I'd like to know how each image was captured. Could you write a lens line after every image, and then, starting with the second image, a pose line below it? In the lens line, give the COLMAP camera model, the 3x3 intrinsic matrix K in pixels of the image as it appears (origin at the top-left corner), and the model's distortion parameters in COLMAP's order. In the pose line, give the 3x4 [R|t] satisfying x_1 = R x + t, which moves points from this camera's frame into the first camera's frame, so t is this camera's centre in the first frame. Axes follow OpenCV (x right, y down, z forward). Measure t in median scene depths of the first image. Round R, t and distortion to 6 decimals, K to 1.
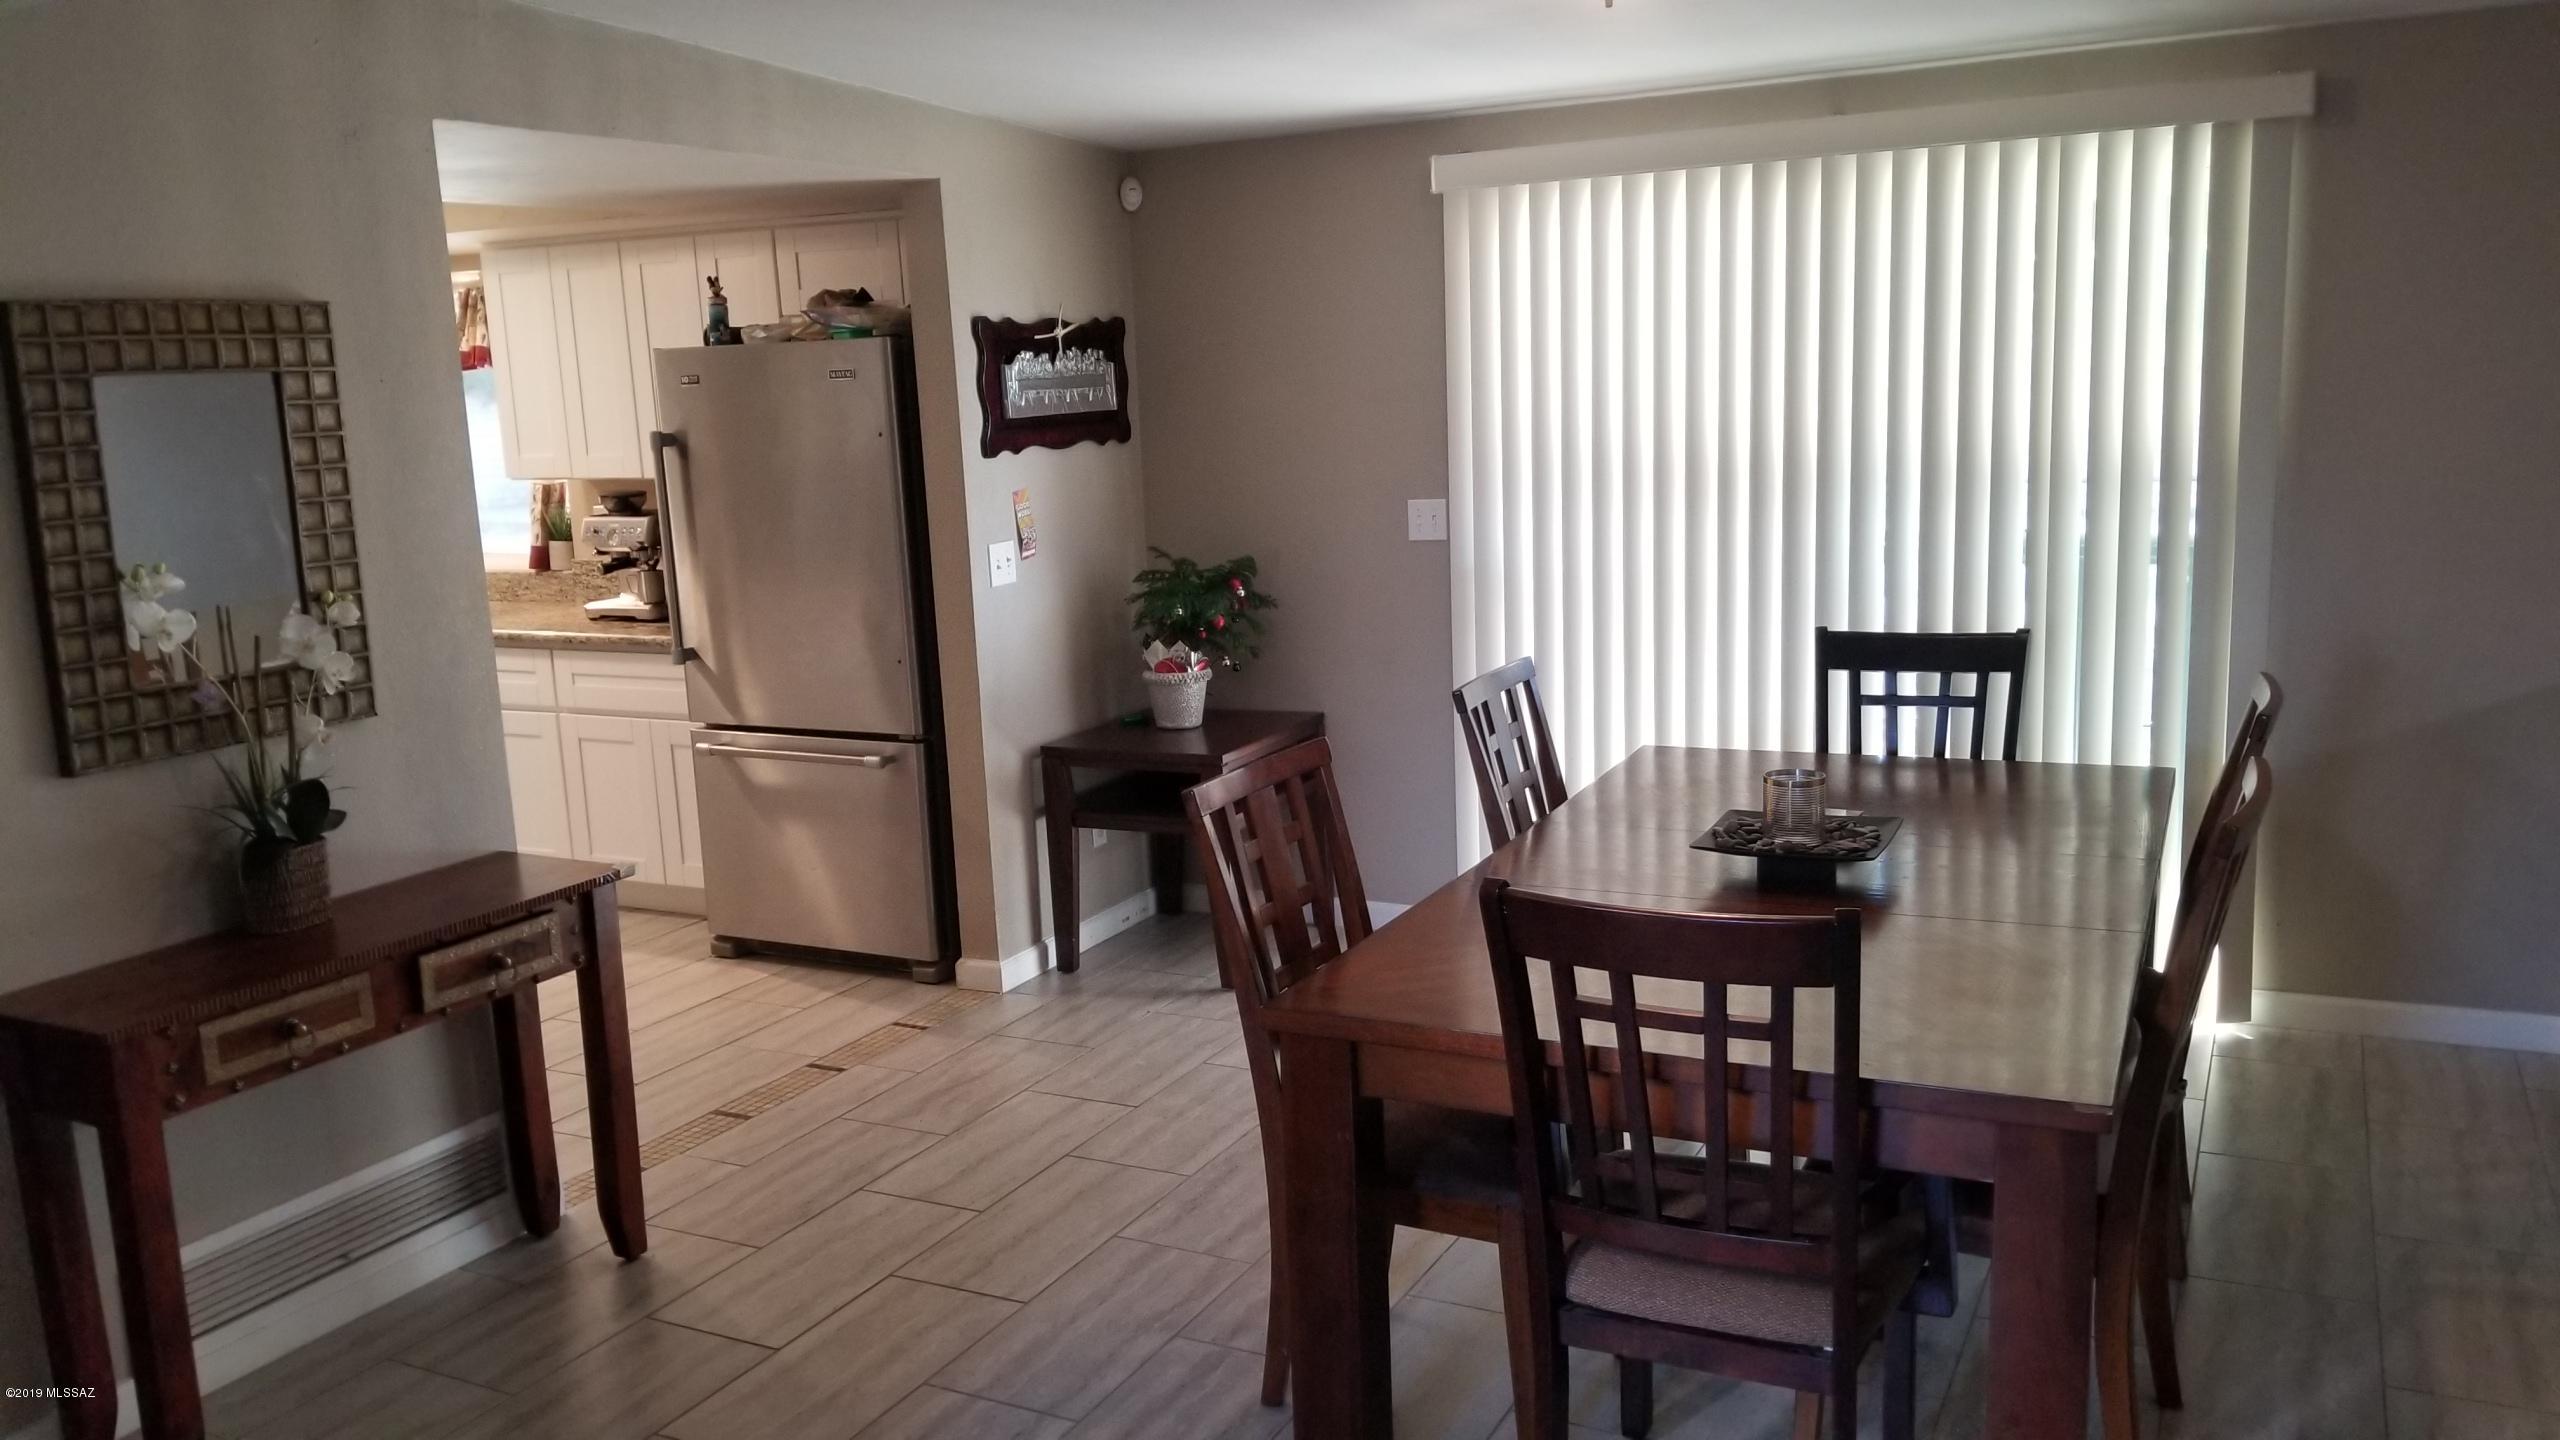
lens RADIAL K [[2006.8, 0, 1266.2], [0, 2006.8, 711.4], [0, 0, 1]] dist [0.101904, -0.204267]
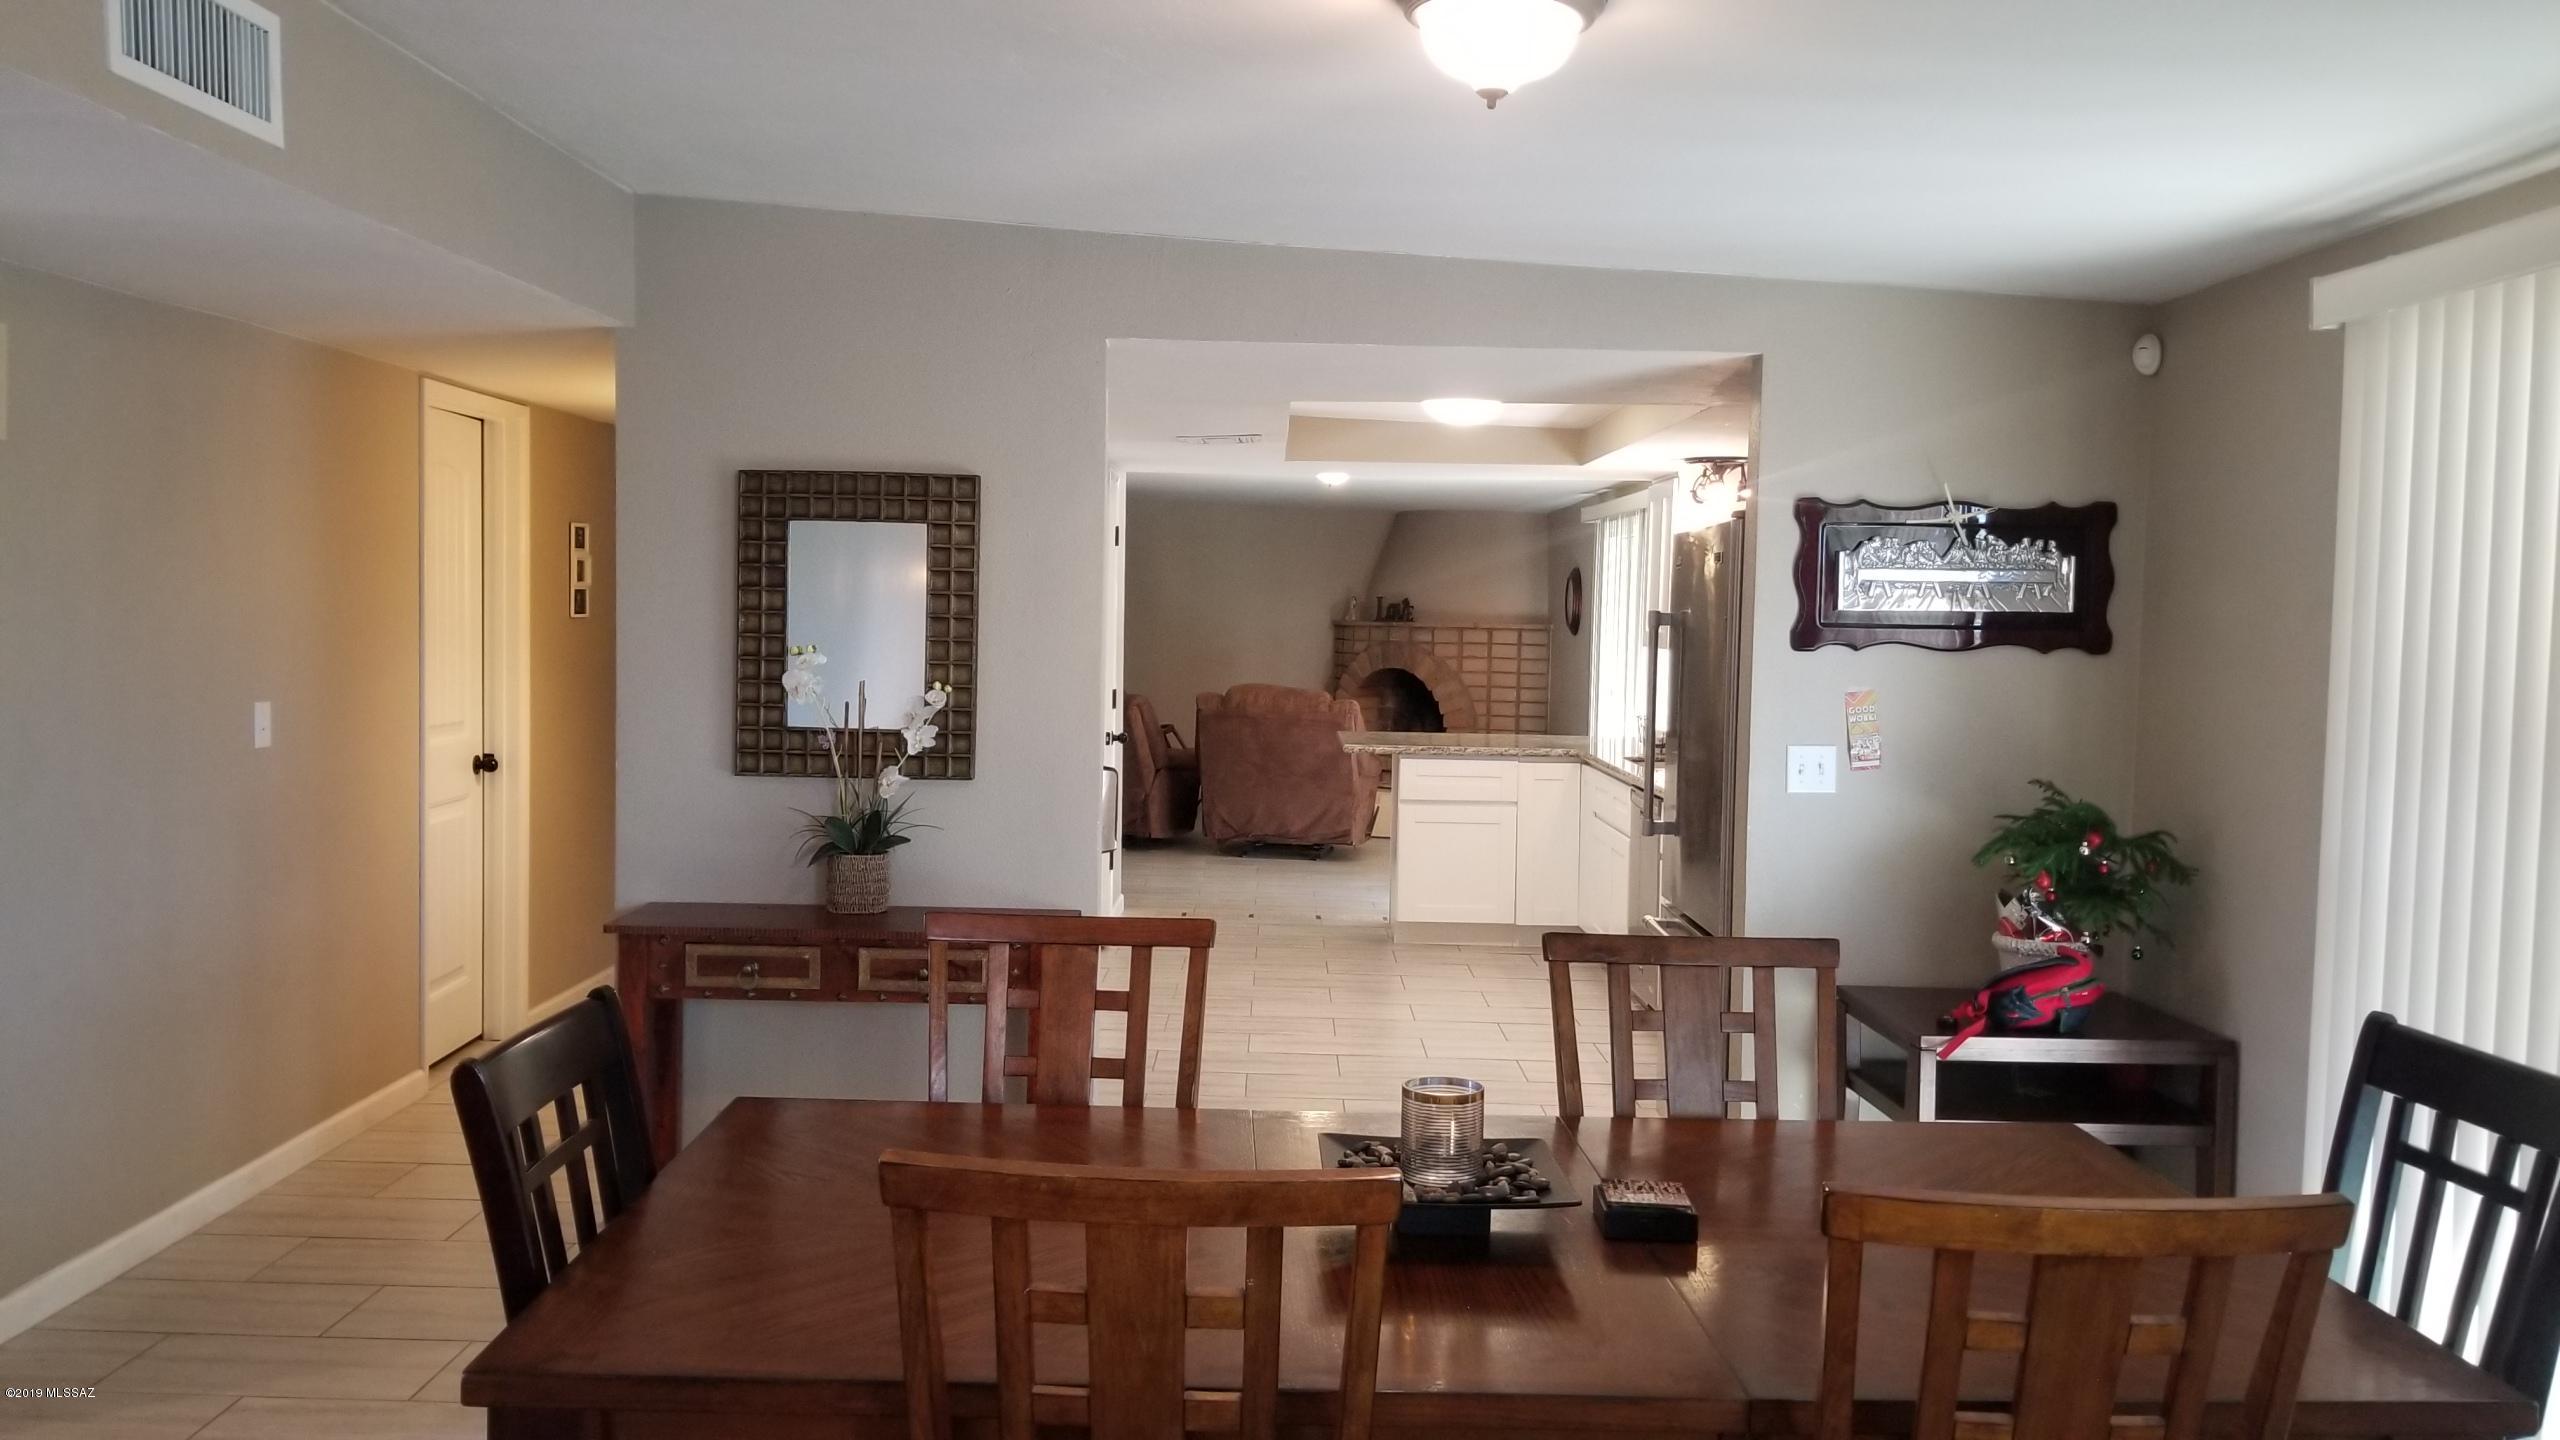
lens RADIAL K [[2006.8, 0, 1266.2], [0, 2006.8, 711.4], [0, 0, 1]] dist [0.101904, -0.204267]
pose [[0.458905, 0.099246, -0.882925, 0.563818], [-0.188452, 0.982004, 0.012434, -0.065979], [0.868269, 0.160683, 0.469350, 0.372295]]
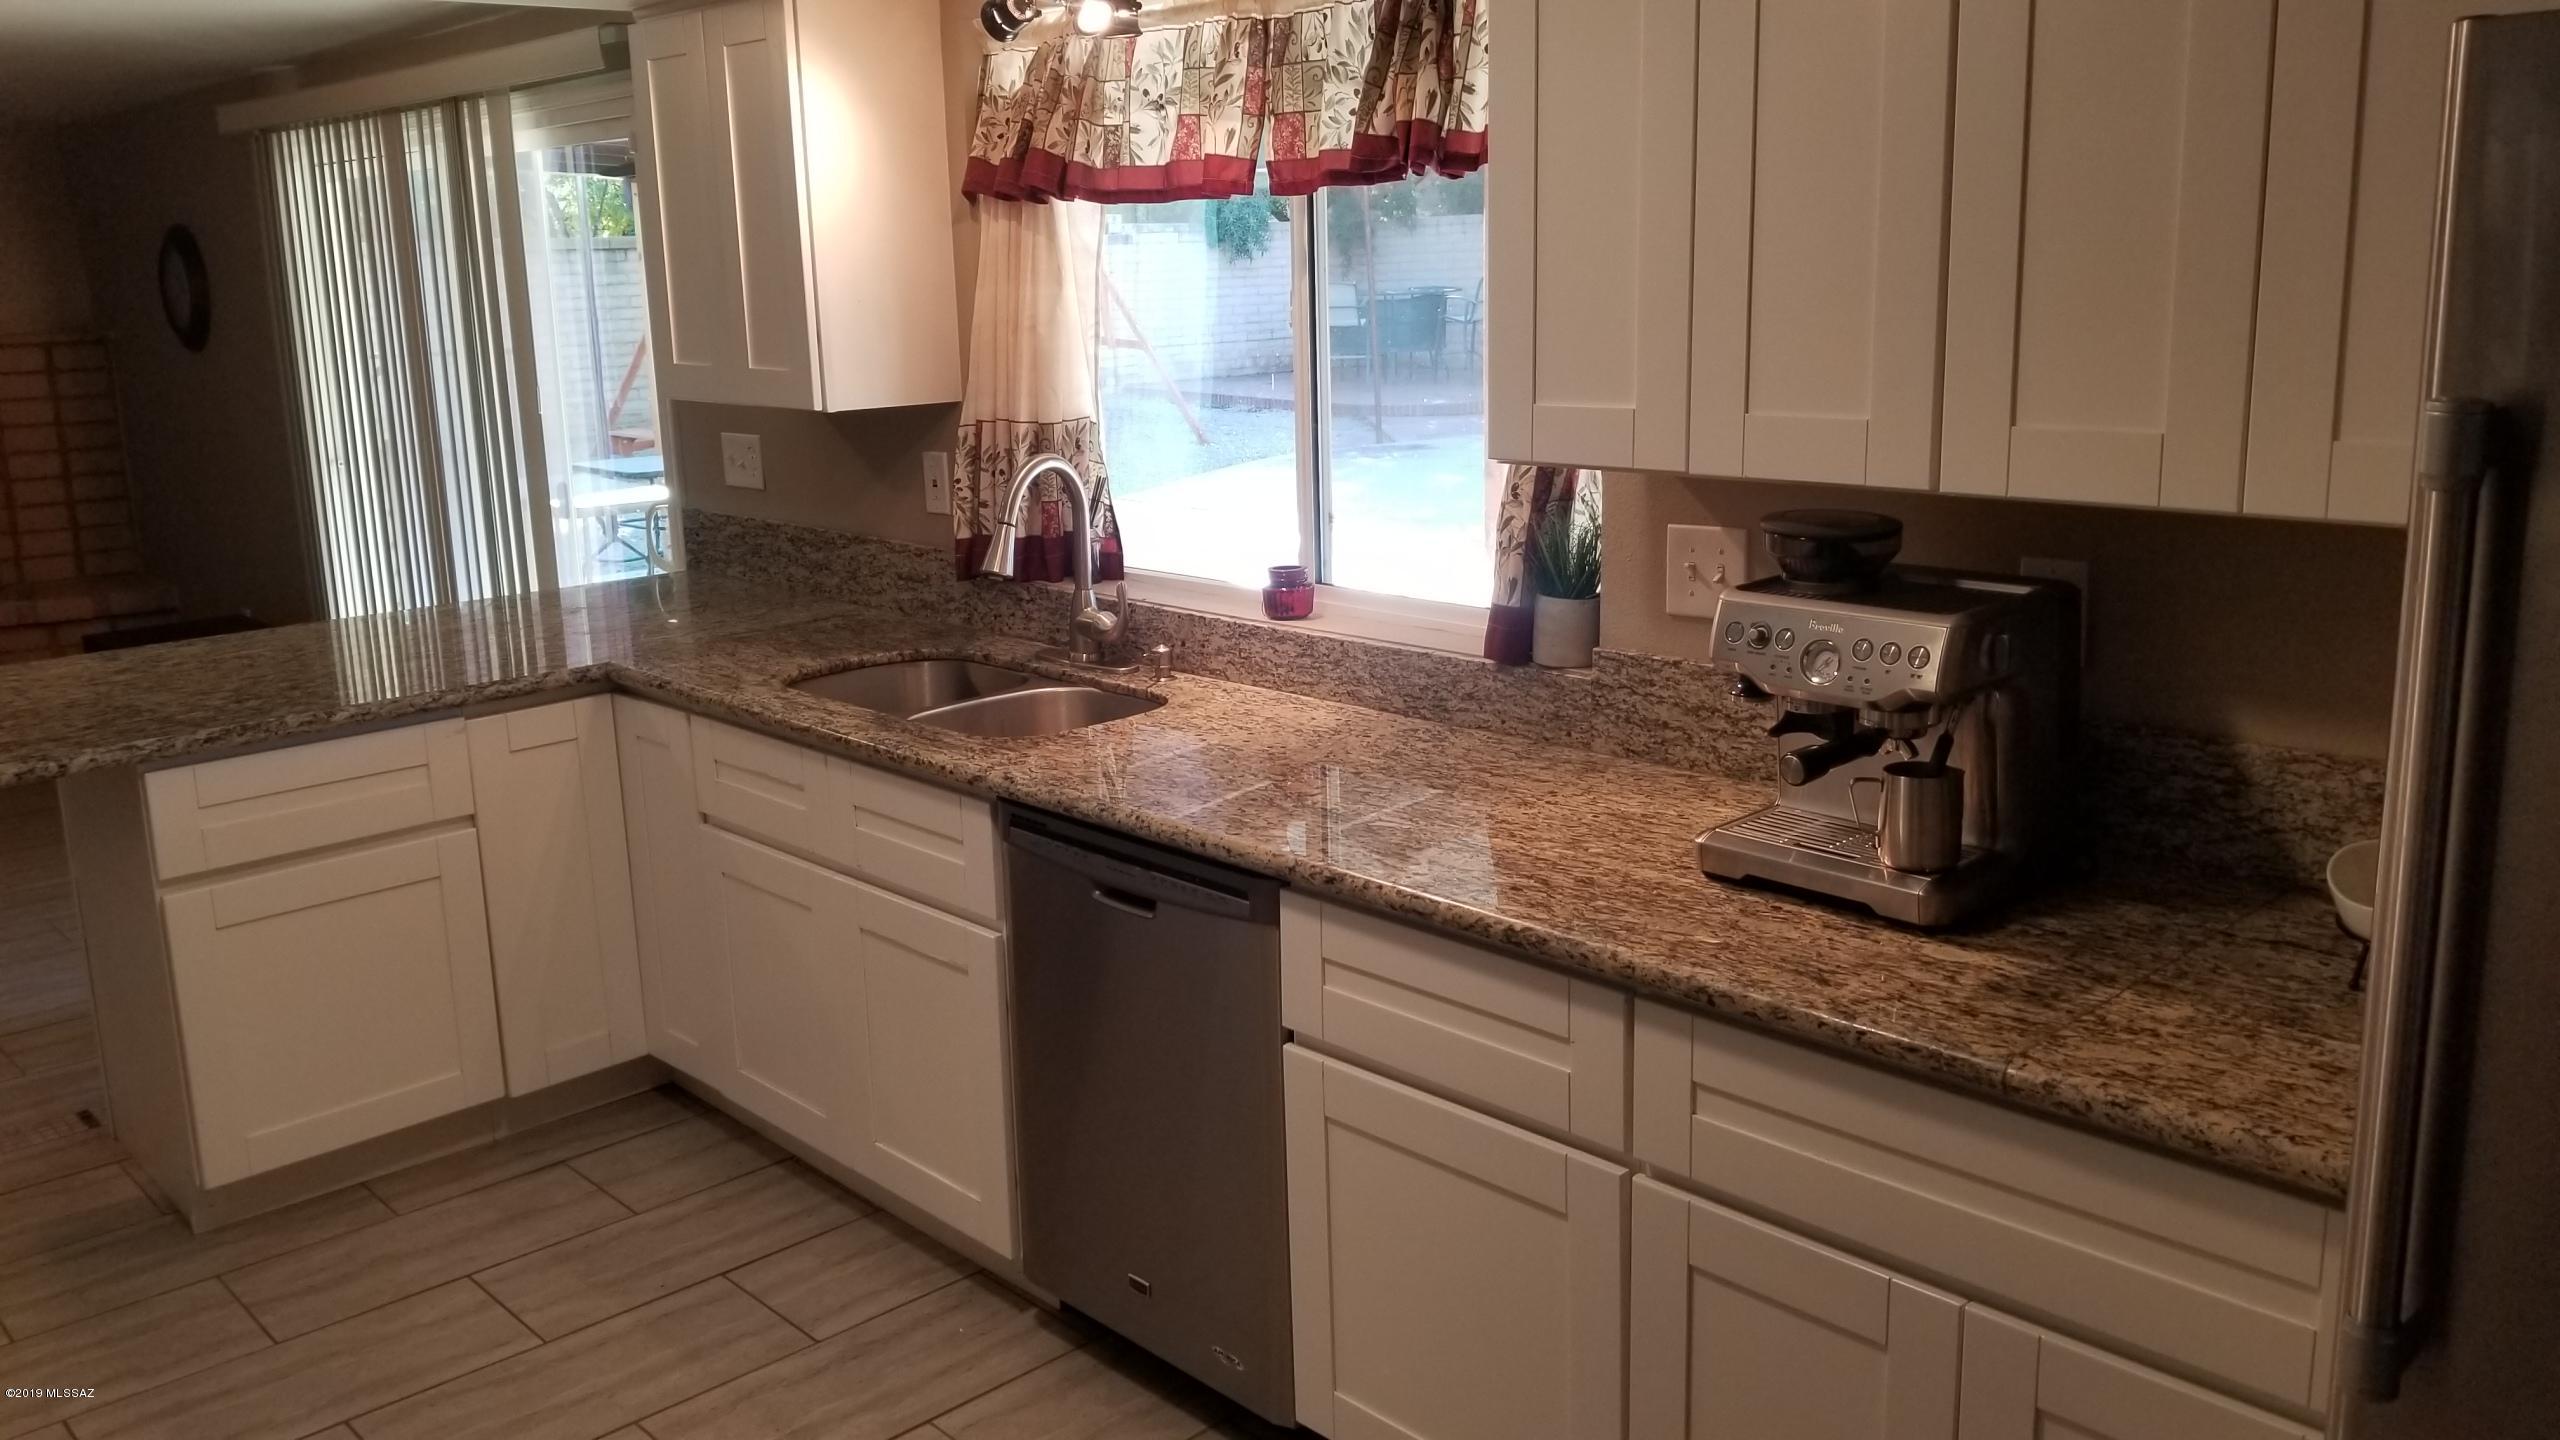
lens RADIAL K [[2006.8, 0, 1266.2], [0, 2006.8, 711.4], [0, 0, 1]] dist [0.101904, -0.204267]
pose [[0.944030, 0.093974, -0.316189, -0.372733], [-0.072592, 0.994247, 0.078764, -0.121427], [0.321772, -0.051403, 0.945421, 0.801397]]
